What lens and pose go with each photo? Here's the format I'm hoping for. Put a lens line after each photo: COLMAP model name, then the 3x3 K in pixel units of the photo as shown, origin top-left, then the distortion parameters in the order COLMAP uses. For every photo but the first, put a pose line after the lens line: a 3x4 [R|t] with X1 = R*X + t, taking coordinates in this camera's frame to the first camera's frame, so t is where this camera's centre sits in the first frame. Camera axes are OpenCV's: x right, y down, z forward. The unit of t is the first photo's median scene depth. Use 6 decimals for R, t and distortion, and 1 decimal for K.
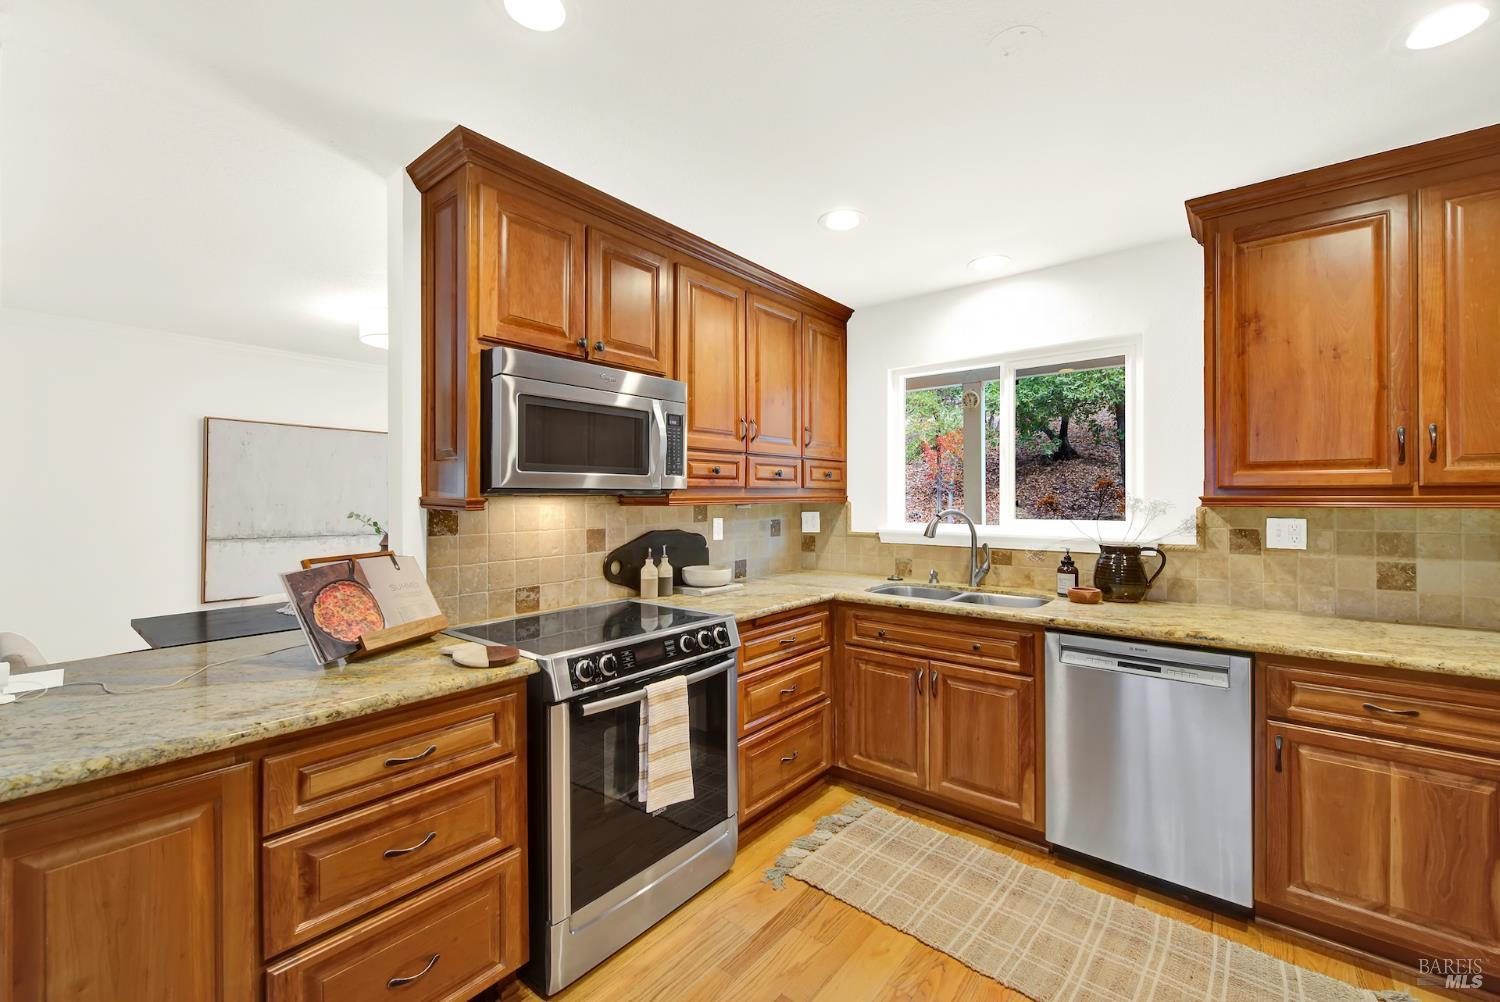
lens RADIAL K [[611.2, 0, 760.3], [0, 611.2, 495.0], [0, 0, 1]] dist [0.000738, -0.001023]
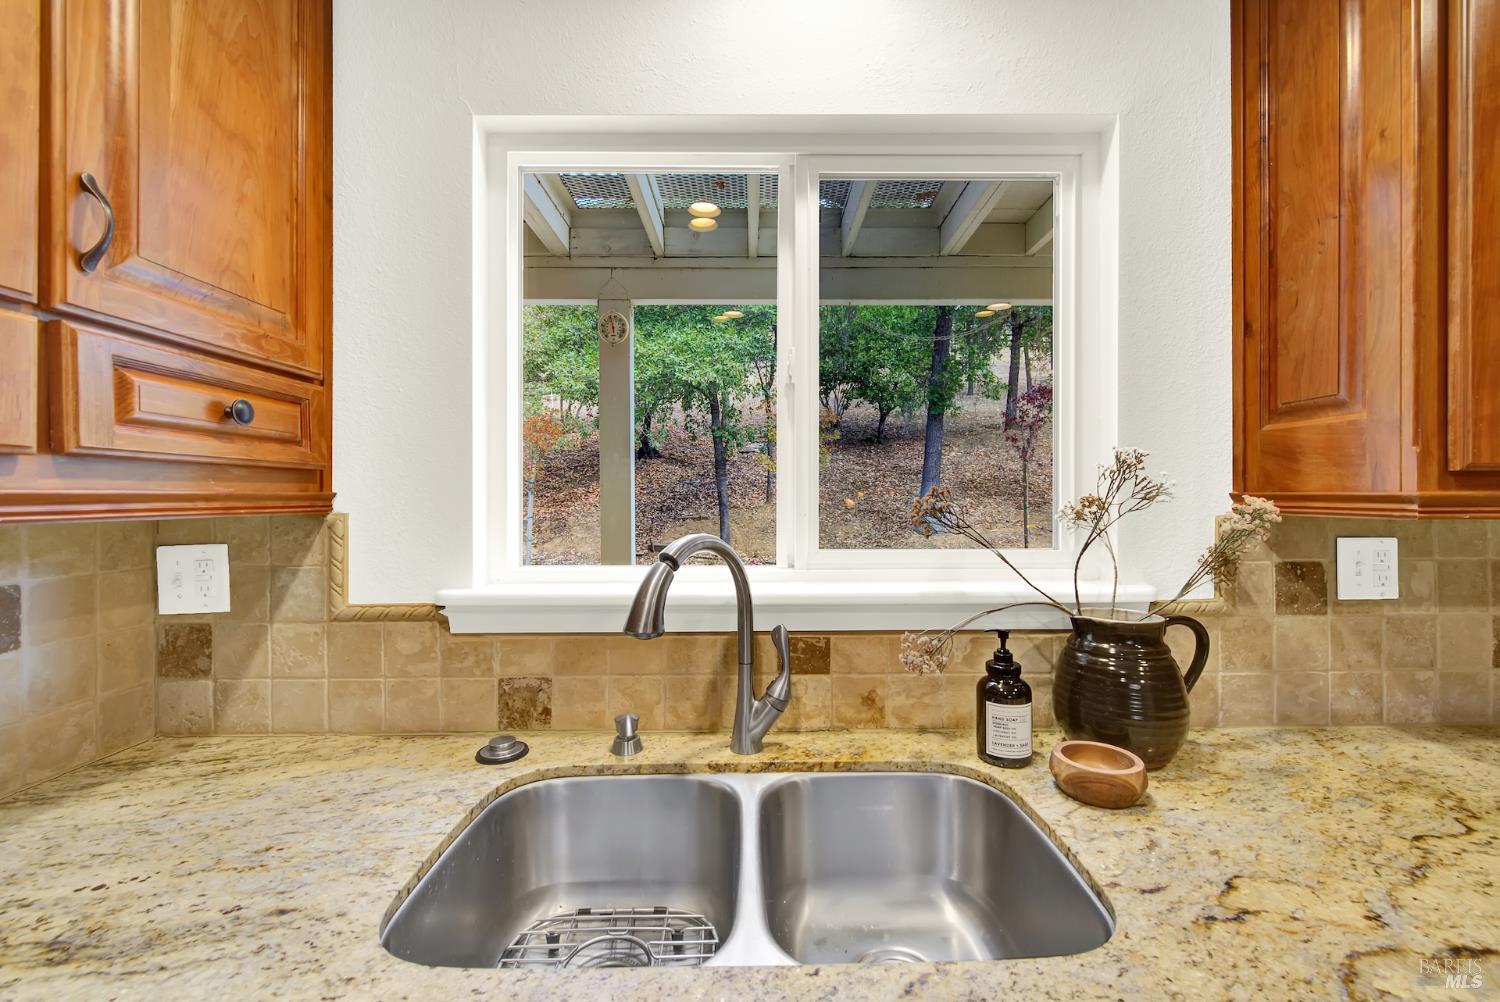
lens RADIAL K [[610.2, 0, 756.4], [0, 610.2, 499.0], [0, 0, 1]] dist [-0.000906, -0.000474]
pose [[0.774698, -0.002879, 0.632325, 0.157057], [0.000305, 0.999991, 0.004179, 0.004478], [-0.632331, -0.003044, 0.774692, 0.861043]]
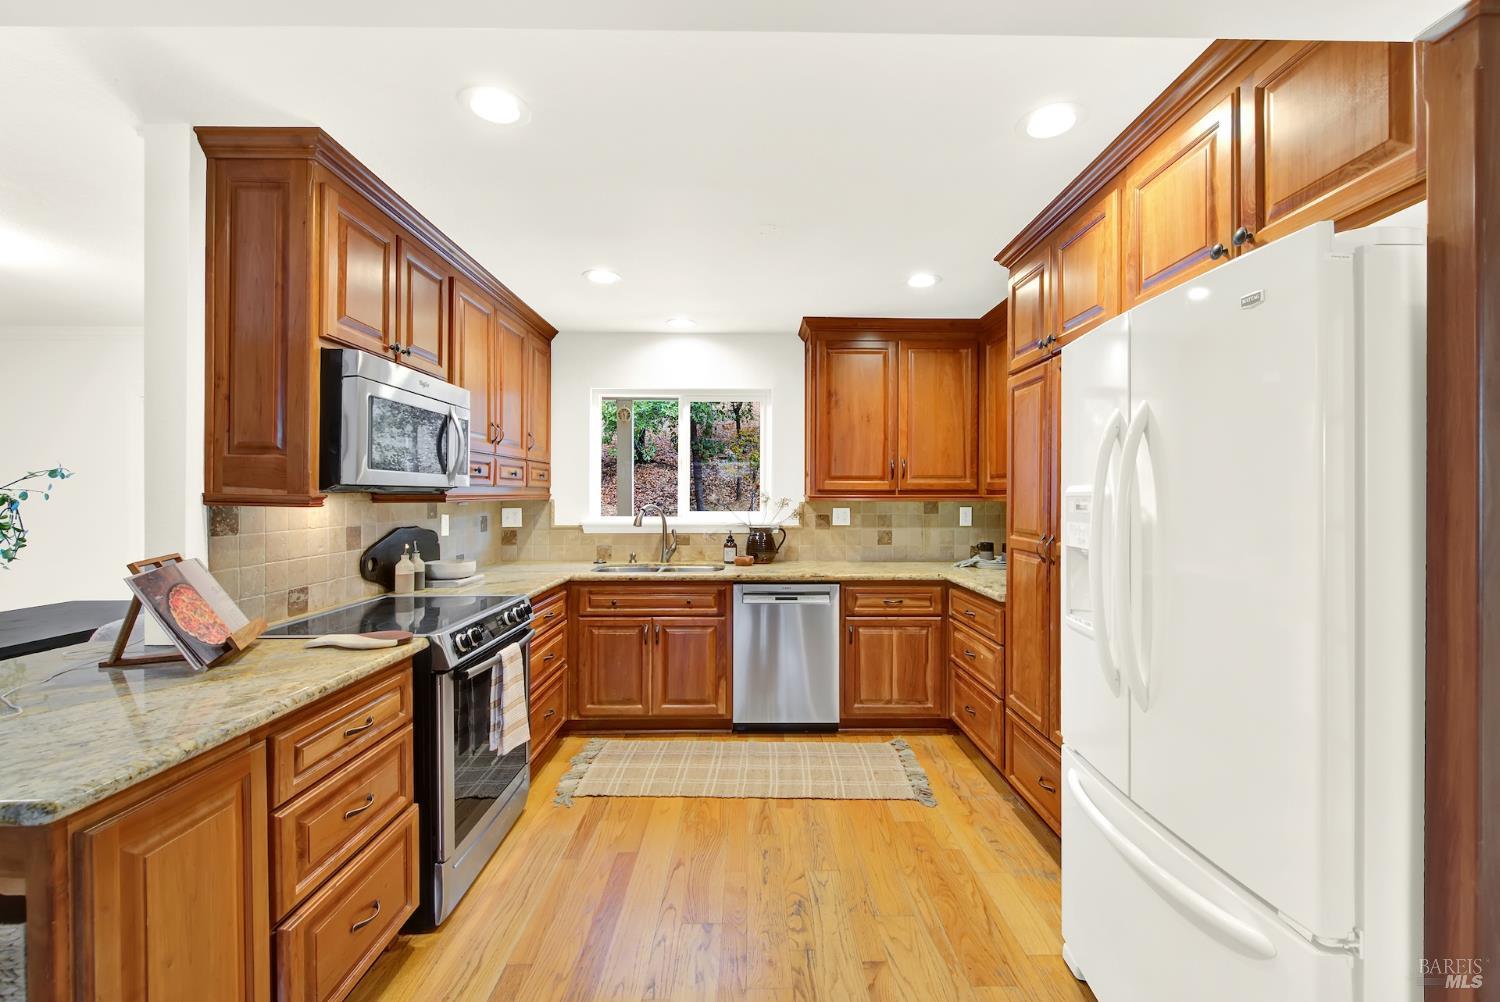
lens RADIAL K [[611.2, 0, 760.3], [0, 611.2, 495.0], [0, 0, 1]] dist [0.000738, -0.001023]
pose [[0.767115, 0.003005, 0.641503, -0.406312], [-0.004572, 0.999989, 0.000784, 0.000996], [-0.641494, -0.003535, 0.767120, -0.178666]]
